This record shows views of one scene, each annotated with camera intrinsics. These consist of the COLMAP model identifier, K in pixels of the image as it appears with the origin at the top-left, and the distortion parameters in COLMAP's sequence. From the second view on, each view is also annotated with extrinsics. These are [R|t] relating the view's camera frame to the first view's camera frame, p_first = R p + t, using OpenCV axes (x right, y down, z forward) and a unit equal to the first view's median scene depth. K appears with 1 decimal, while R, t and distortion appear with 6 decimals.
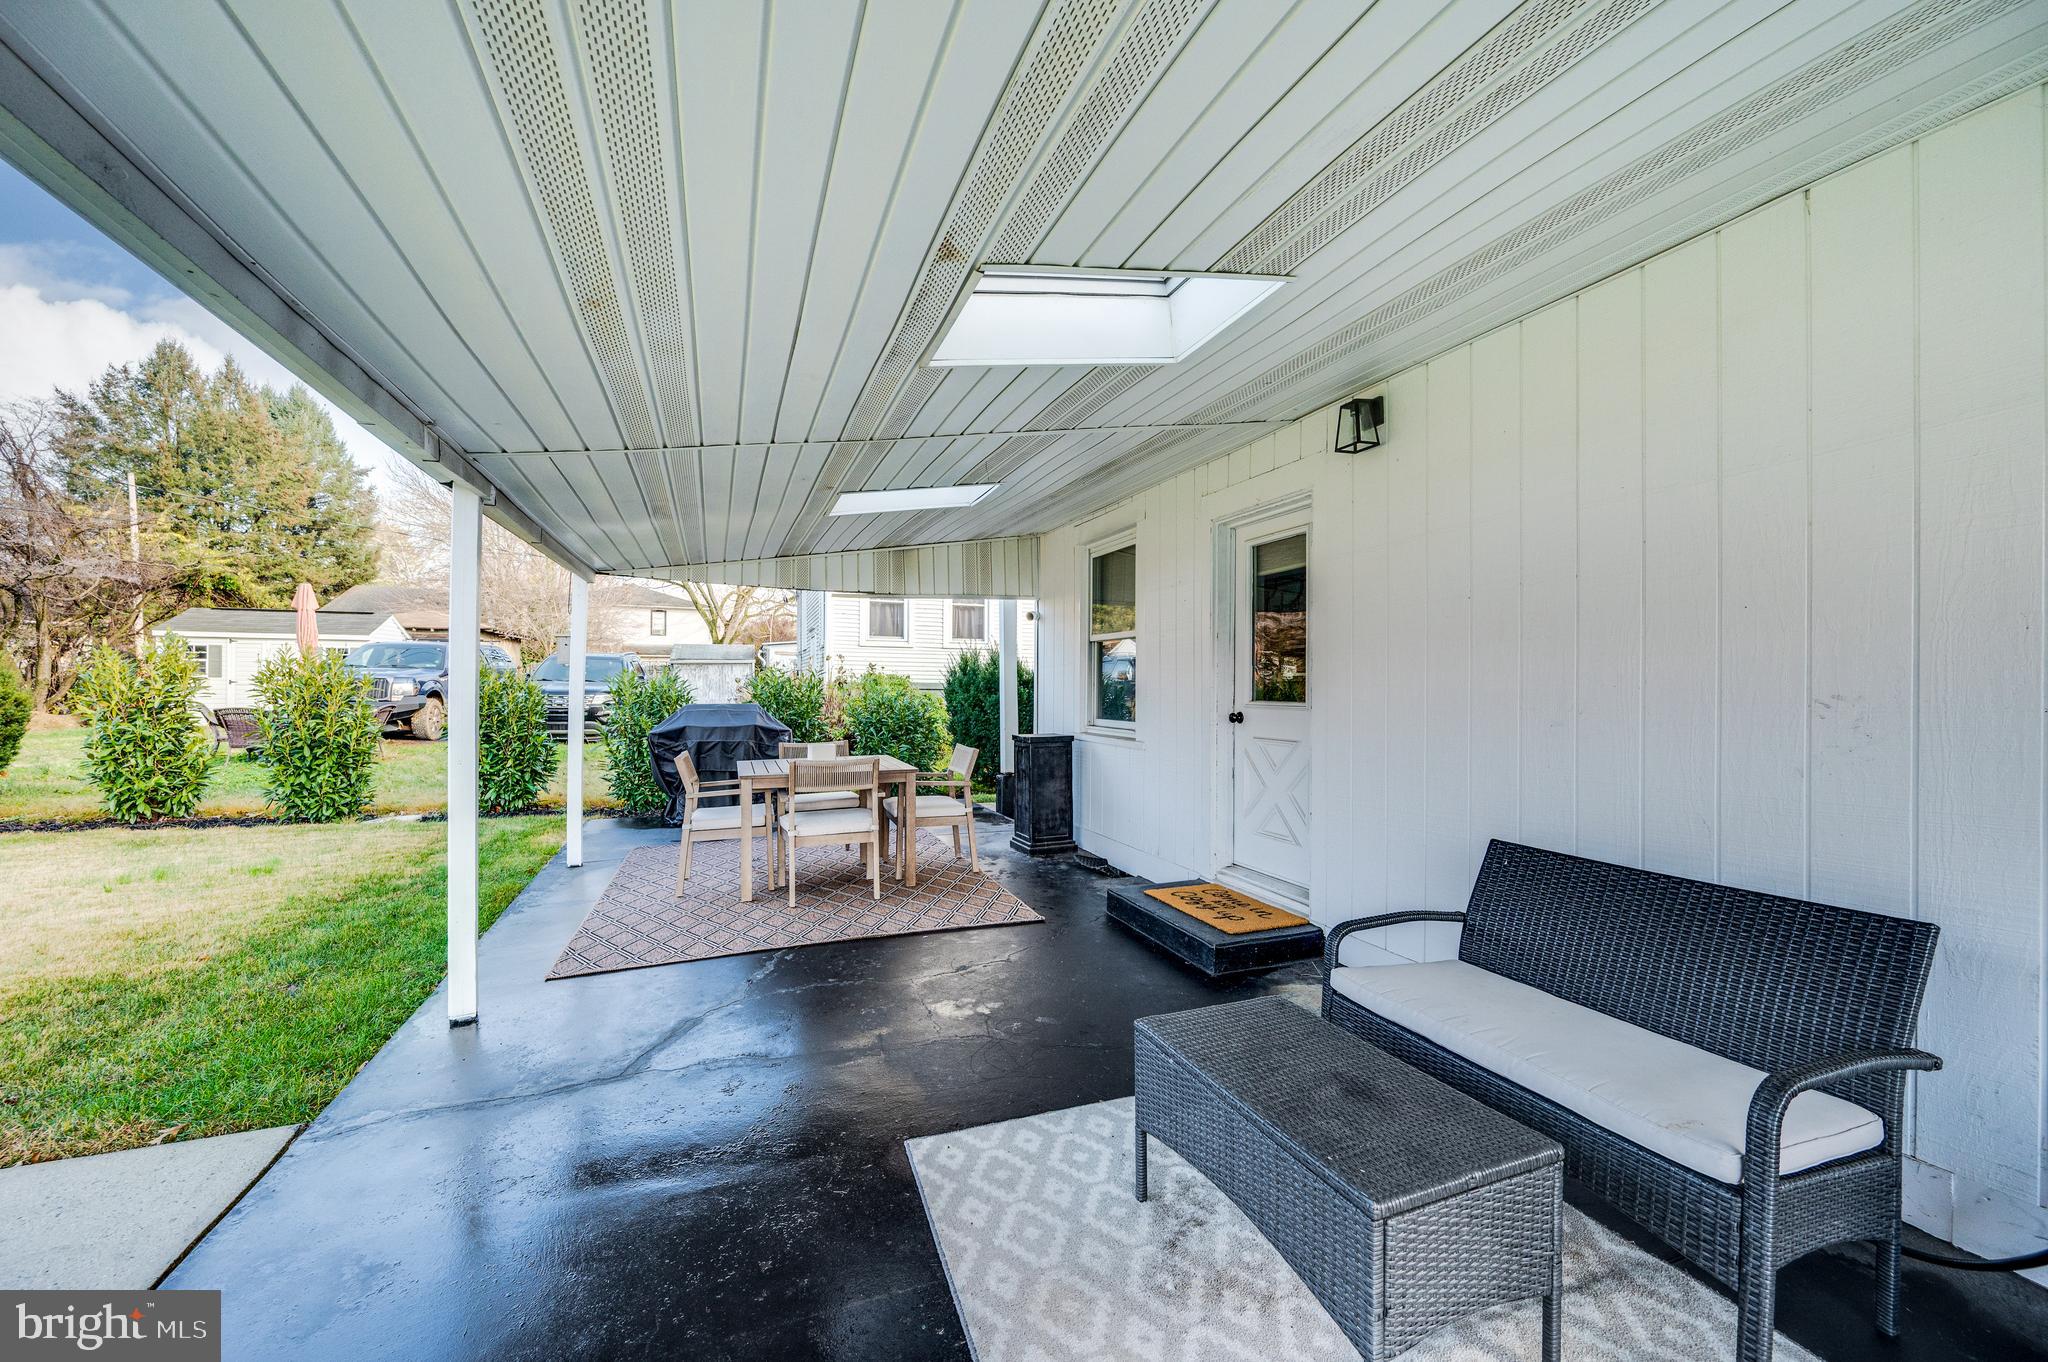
lens RADIAL K [[804.9, 0, 1022.0], [0, 804.9, 688.0], [0, 0, 1]] dist [-0.005505, 0.000330]
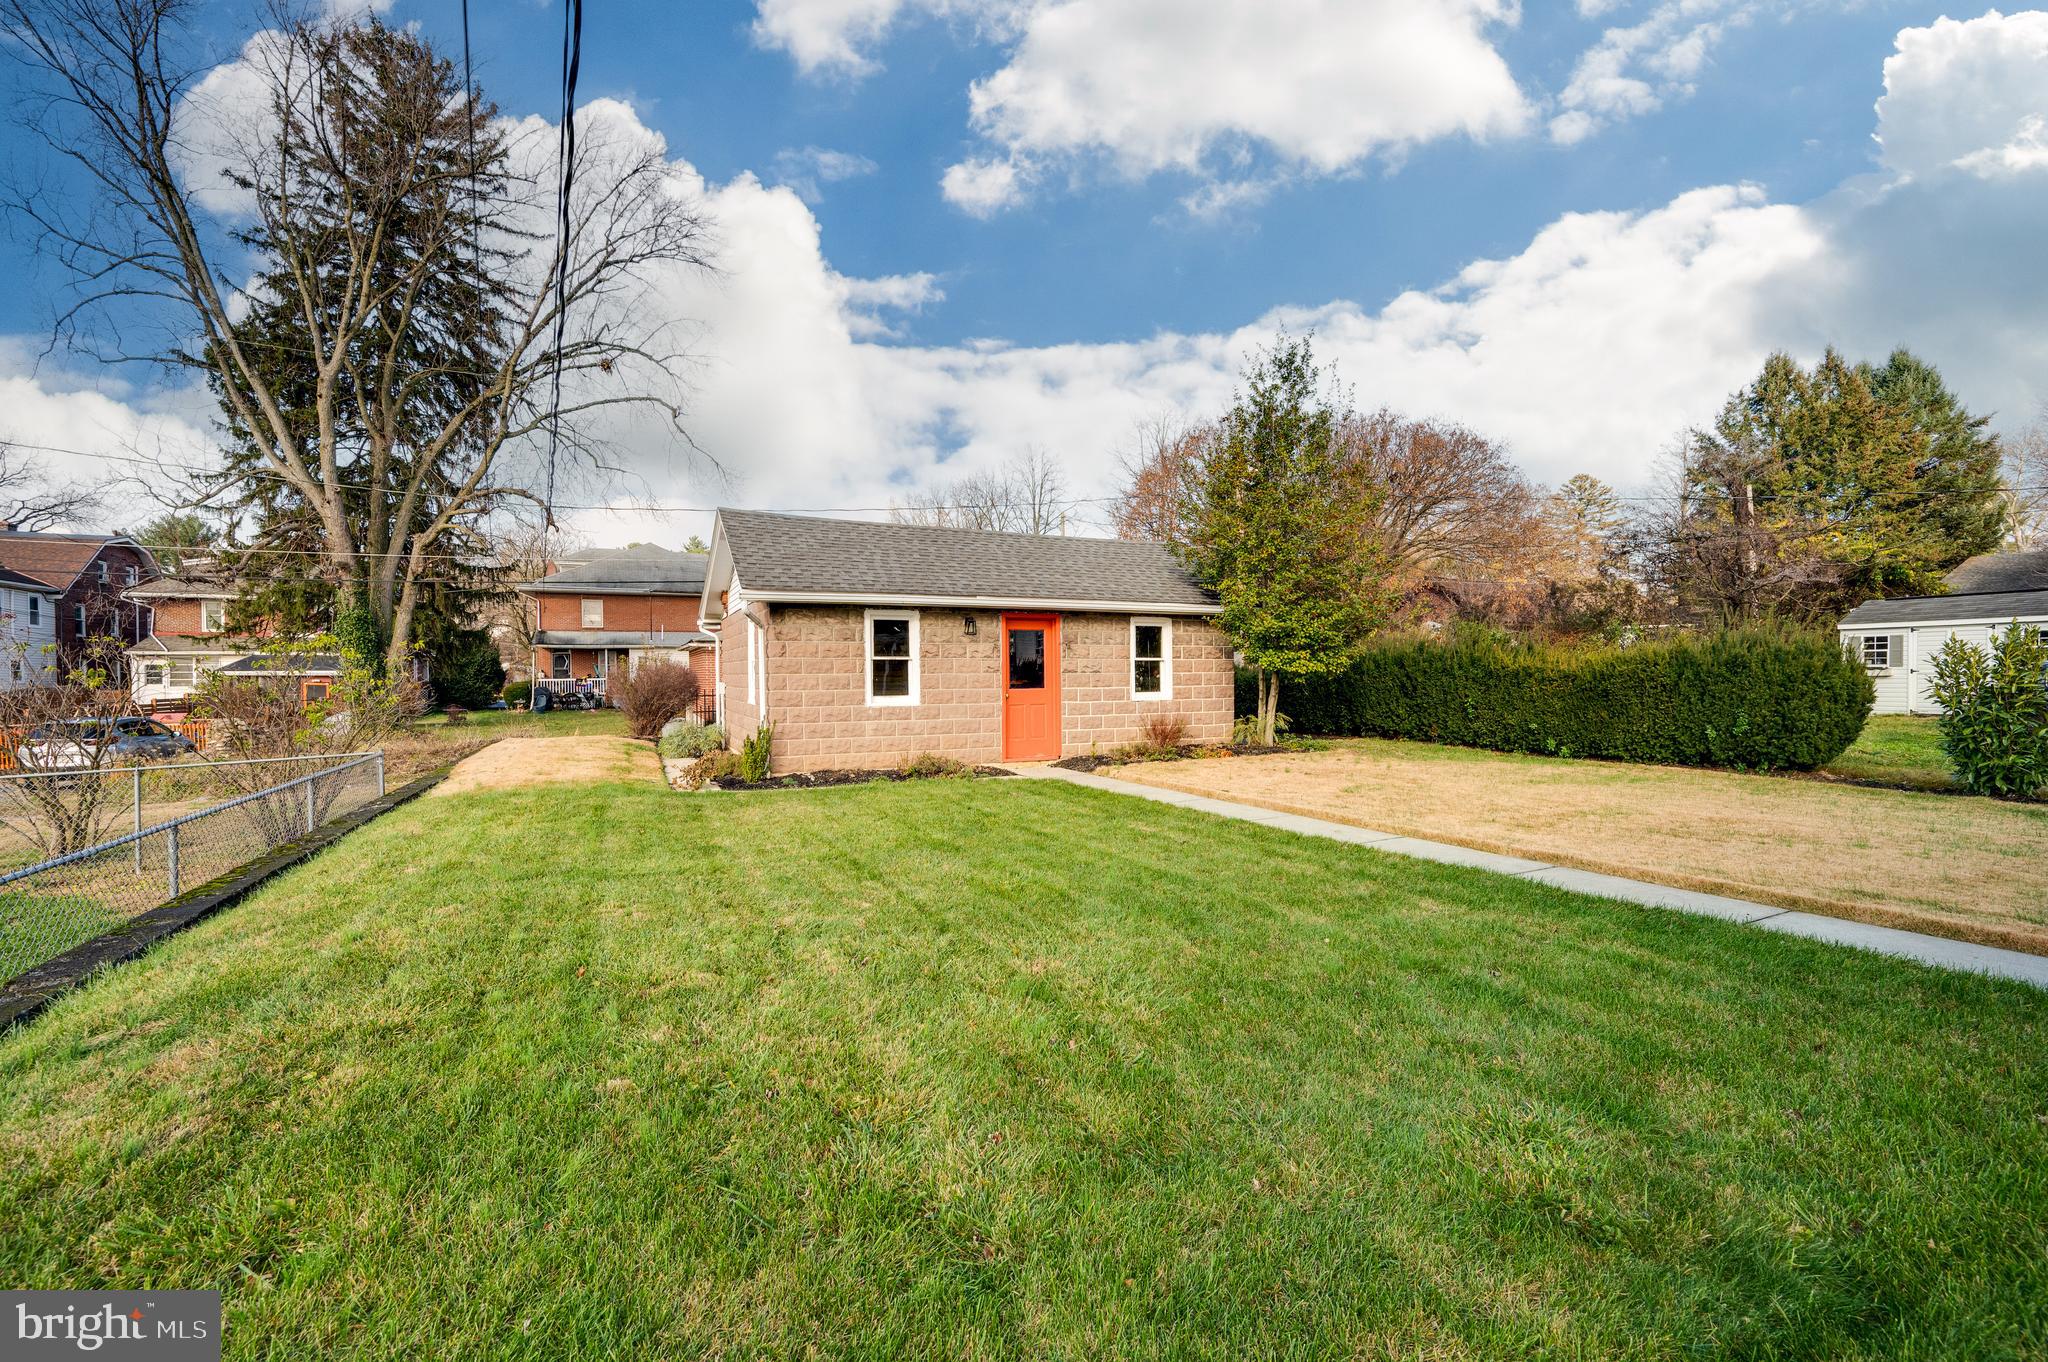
lens RADIAL K [[877.5, 0, 1030.3], [0, 877.5, 681.2], [0, 0, 1]] dist [-0.001350, -0.000199]
pose [[0.097872, -0.004969, -0.995187, -0.011834], [0.007083, 0.999966, -0.004296, 0.005013], [0.995174, -0.006629, 0.097904, -0.459529]]
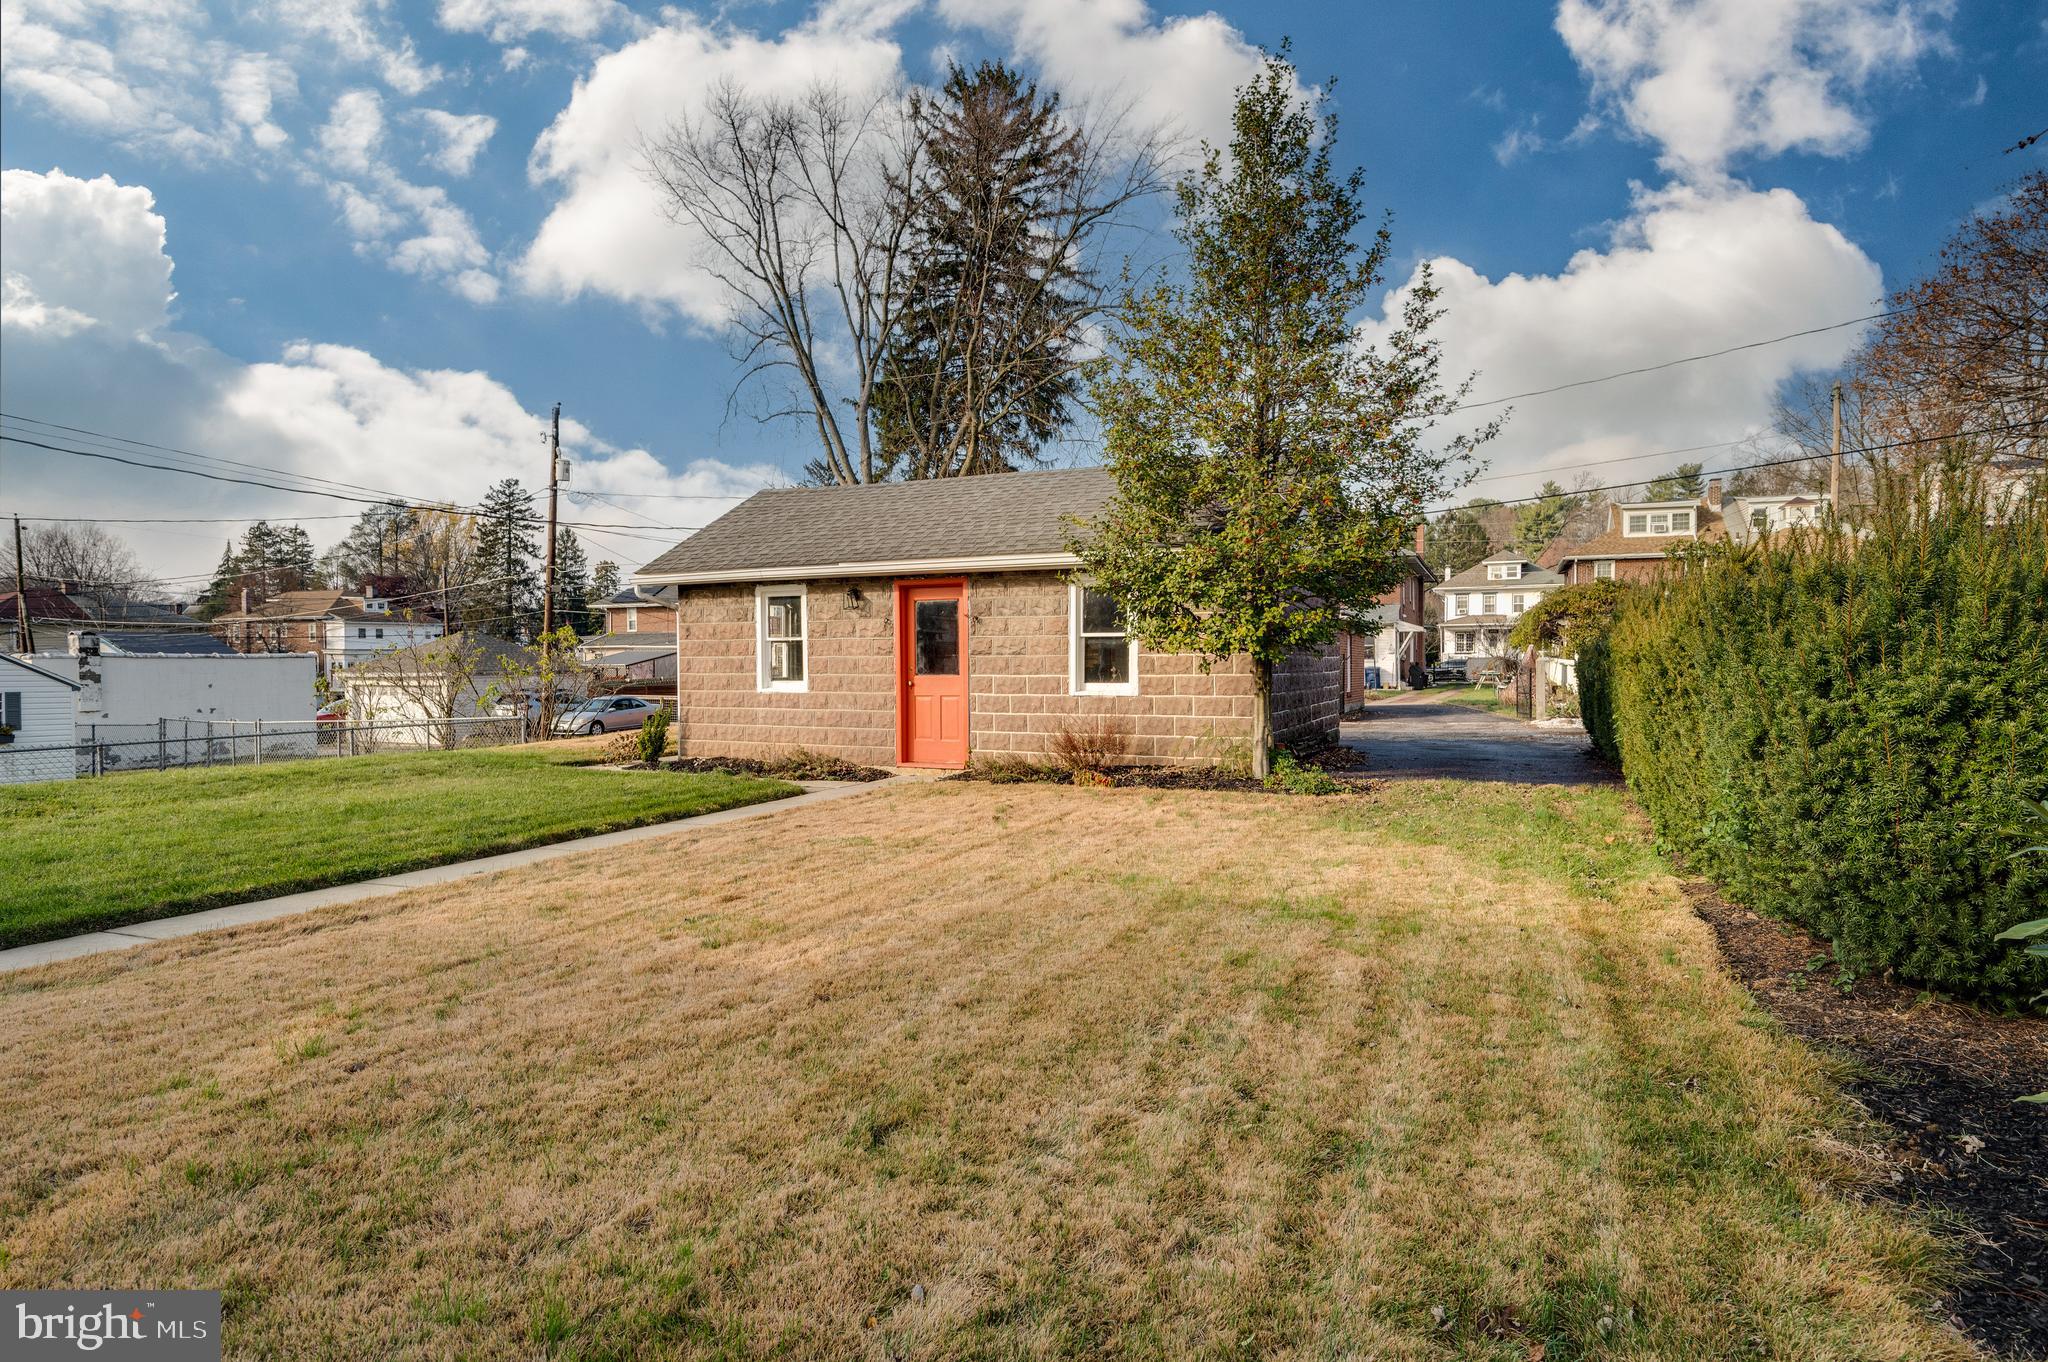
lens RADIAL K [[1049.2, 0, 1035.6], [0, 1049.2, 676.8], [0, 0, 1]] dist [0.001304, 0.000302]
pose [[-0.689756, 0.003109, -0.724035, -0.642794], [-0.003612, 0.999964, 0.007734, 0.002300], [0.724033, 0.007950, -0.689720, 0.874529]]
